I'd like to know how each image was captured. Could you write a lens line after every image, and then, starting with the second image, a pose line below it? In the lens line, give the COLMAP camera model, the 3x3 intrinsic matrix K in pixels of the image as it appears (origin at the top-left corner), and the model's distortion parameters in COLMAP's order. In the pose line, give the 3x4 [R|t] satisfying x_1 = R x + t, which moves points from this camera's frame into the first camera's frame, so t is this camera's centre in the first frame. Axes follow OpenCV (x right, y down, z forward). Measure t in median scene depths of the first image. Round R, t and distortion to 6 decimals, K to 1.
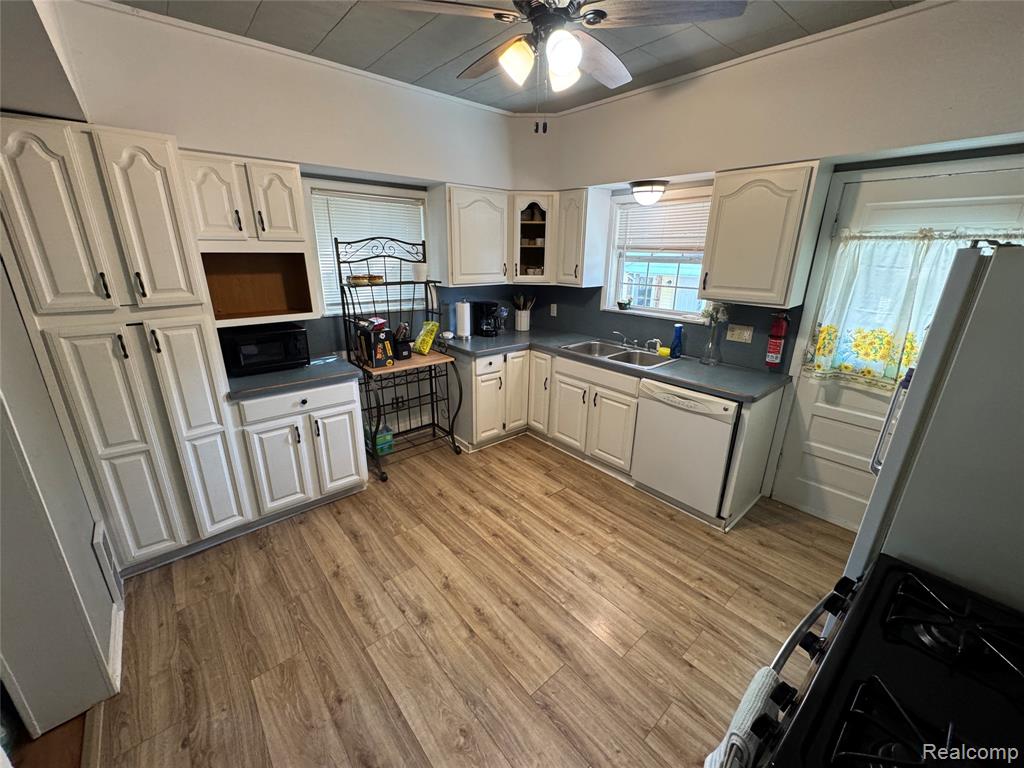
lens RADIAL K [[407.5, 0, 512.1], [0, 407.5, 381.6], [0, 0, 1]] dist [-0.000589, 0.000219]
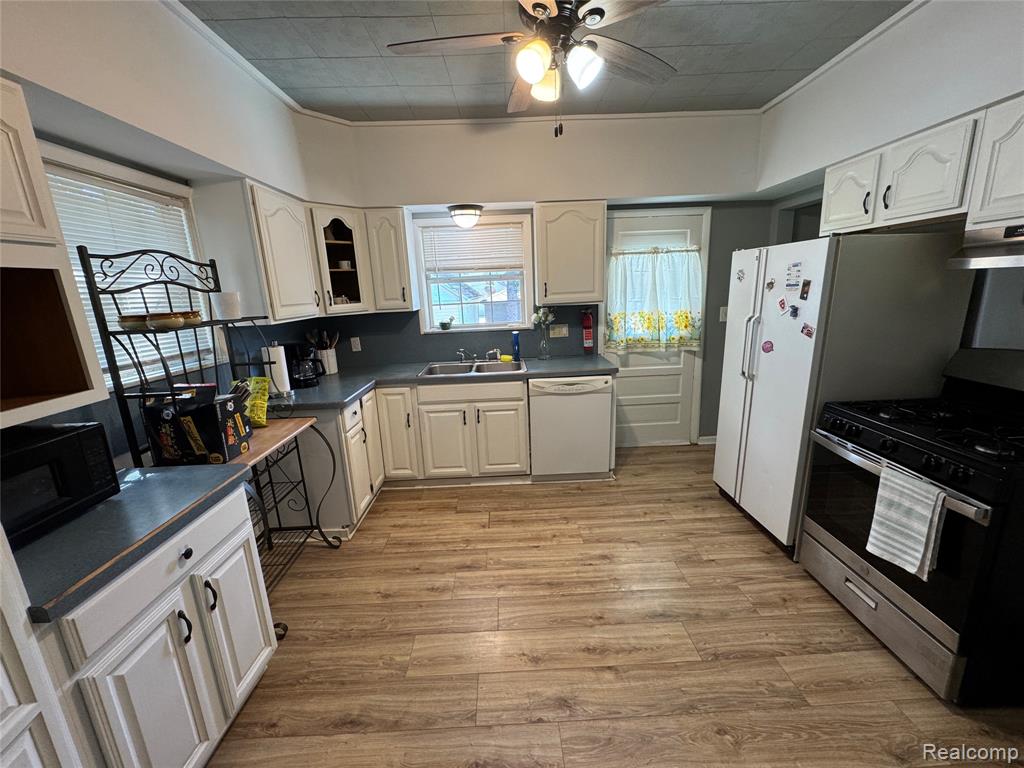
lens RADIAL K [[407.5, 0, 512.1], [0, 407.5, 381.6], [0, 0, 1]] dist [-0.000589, 0.000219]
pose [[0.635287, -0.212436, 0.742483, -0.489438], [0.284620, 0.958152, 0.030614, -0.046002], [-0.717915, 0.191876, 0.669165, 0.283637]]
